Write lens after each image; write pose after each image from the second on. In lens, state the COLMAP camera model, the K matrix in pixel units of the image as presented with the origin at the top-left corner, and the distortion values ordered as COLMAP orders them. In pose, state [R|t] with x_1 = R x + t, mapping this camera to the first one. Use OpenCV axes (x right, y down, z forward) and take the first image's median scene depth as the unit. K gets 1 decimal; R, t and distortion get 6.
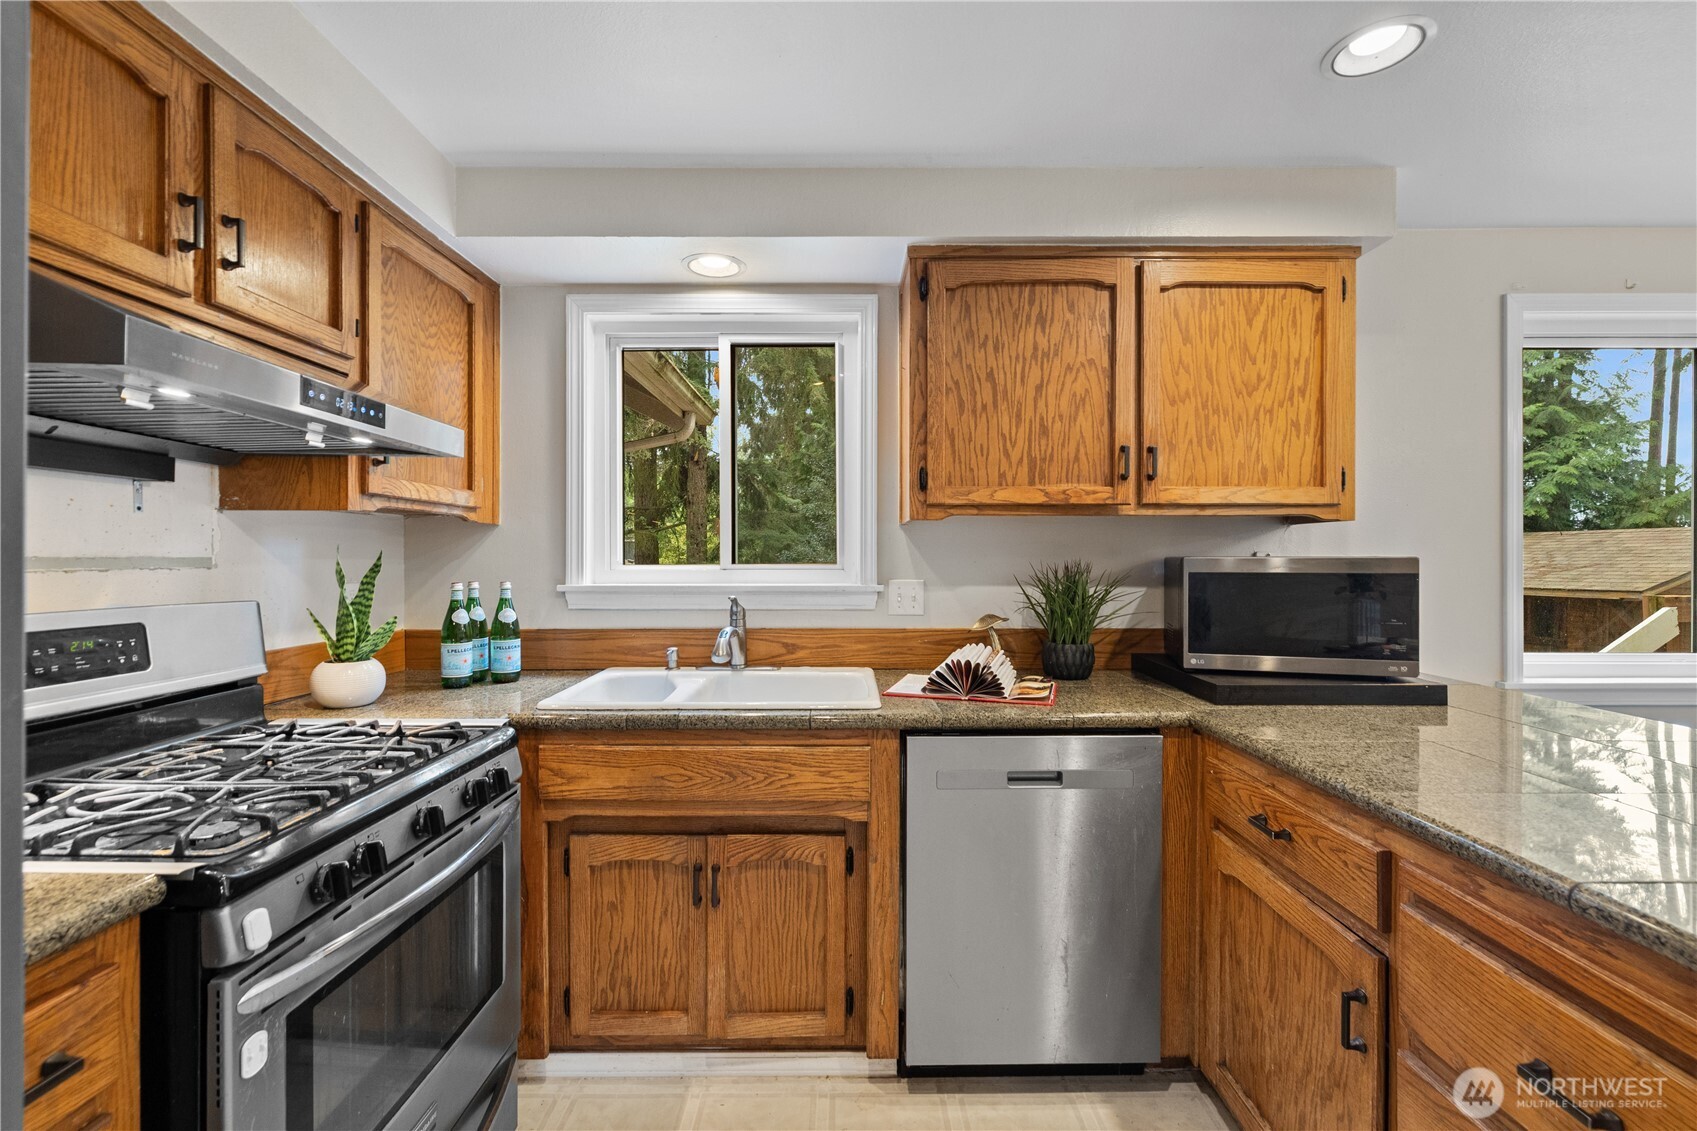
lens RADIAL K [[728.7, 0, 850.4], [0, 728.7, 562.3], [0, 0, 1]] dist [-0.004236, 0.000078]
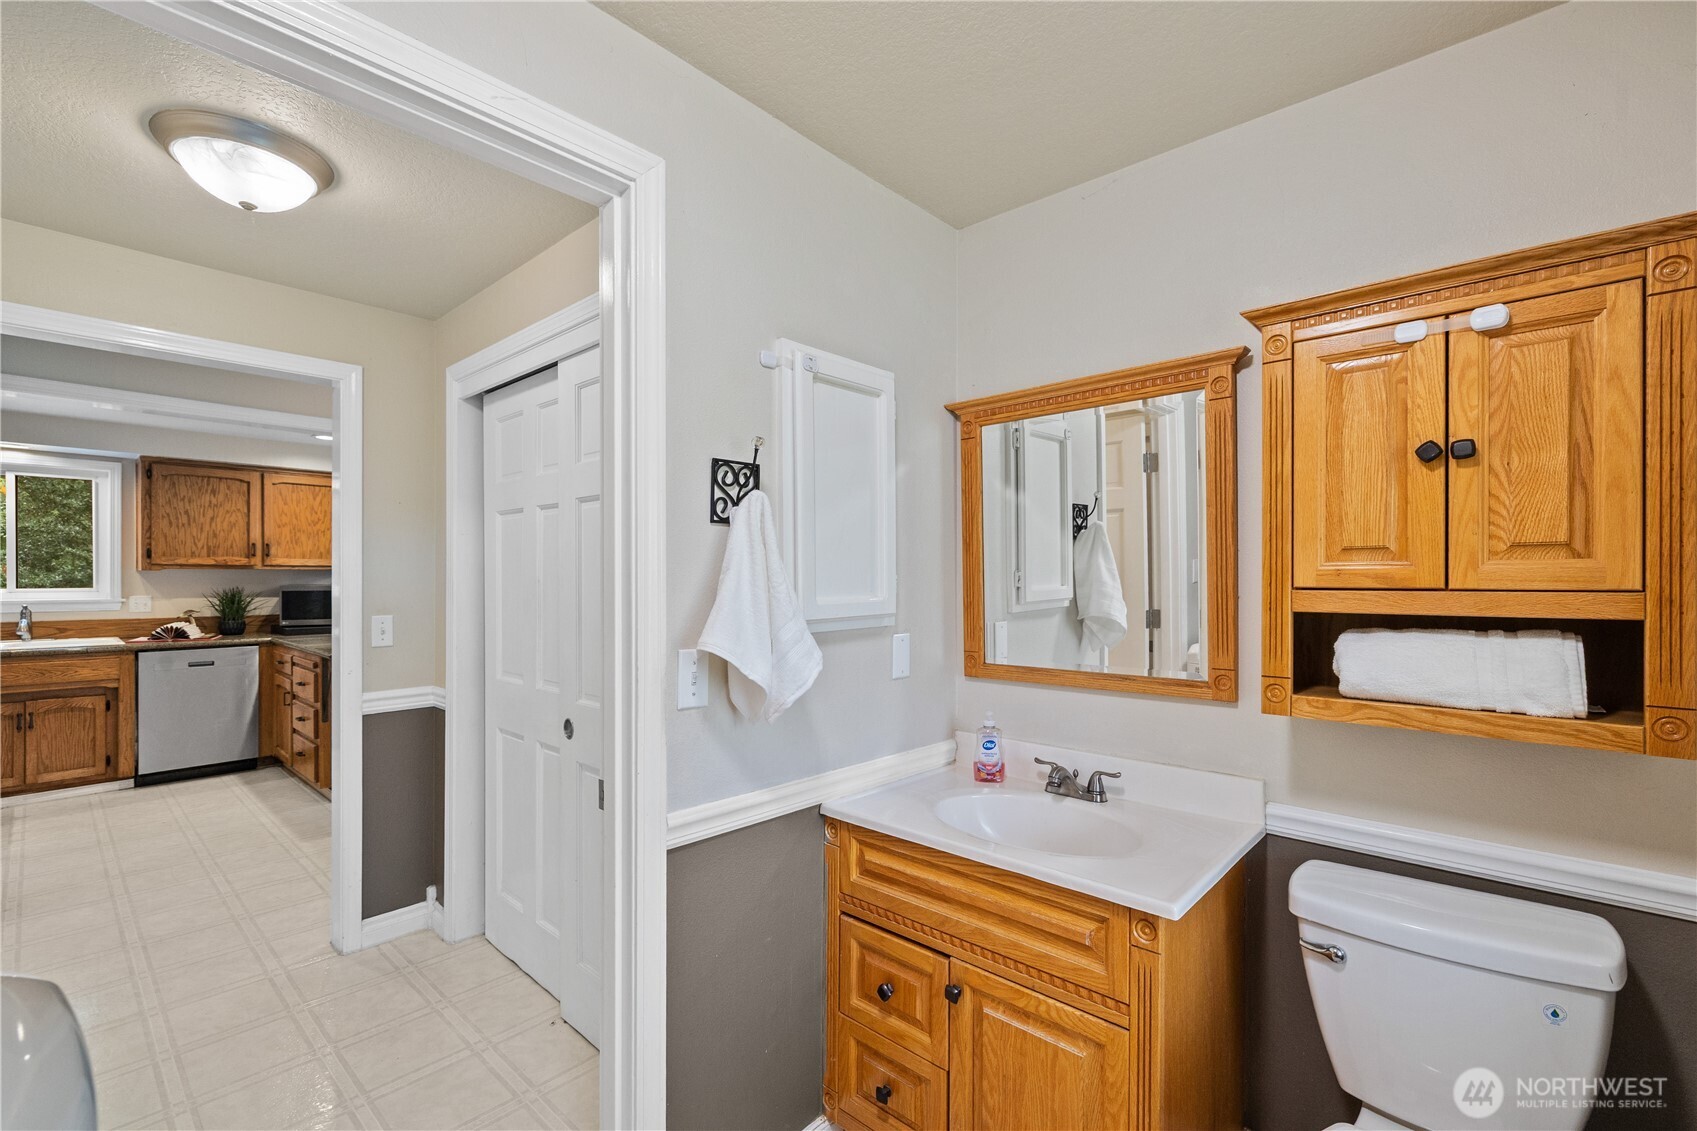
lens RADIAL K [[728.7, 0, 850.1], [0, 728.7, 581.1], [0, 0, 1]] dist [-0.004236, 0.000078]
pose [[0.668703, -0.000681, 0.743529, -0.134576], [0.002866, 0.999995, -0.001661, -0.012230], [-0.743524, 0.003242, 0.668701, -2.331754]]
